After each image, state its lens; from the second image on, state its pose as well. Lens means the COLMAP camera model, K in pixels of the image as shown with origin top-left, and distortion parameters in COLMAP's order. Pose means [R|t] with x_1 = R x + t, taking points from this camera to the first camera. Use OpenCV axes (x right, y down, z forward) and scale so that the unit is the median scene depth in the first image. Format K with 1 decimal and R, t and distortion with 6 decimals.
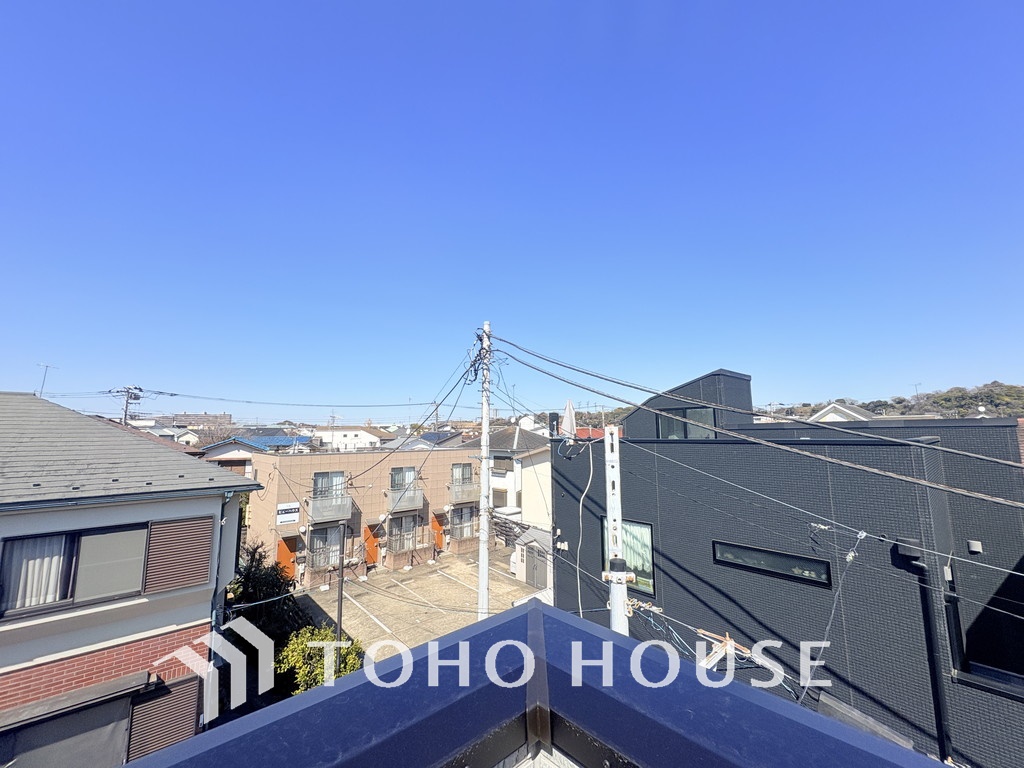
lens RADIAL K [[410.1, 0, 512.0], [0, 410.1, 384.0], [0, 0, 1]] dist [0.000456, 0.000678]
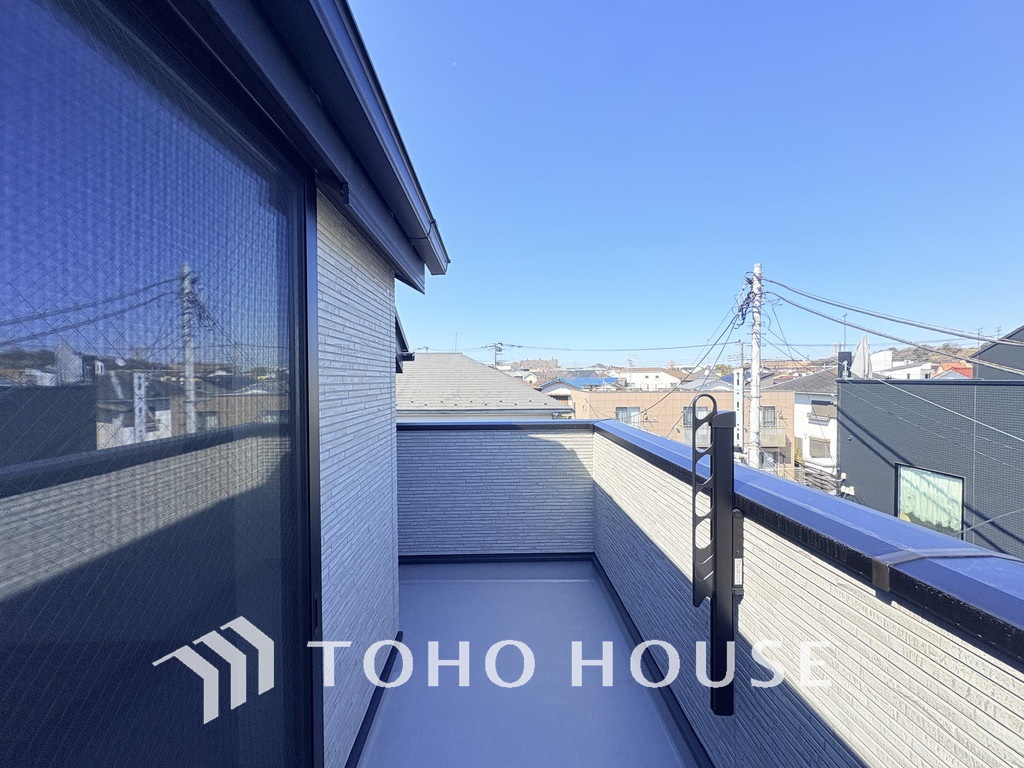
lens RADIAL K [[410.1, 0, 512.0], [0, 410.1, 384.0], [0, 0, 1]] dist [0.000456, 0.000678]
pose [[0.758703, 0.012902, -0.651309, 0.140508], [0.079600, 0.990476, 0.112346, -0.021169], [0.646555, -0.137081, 0.750450, -0.184504]]
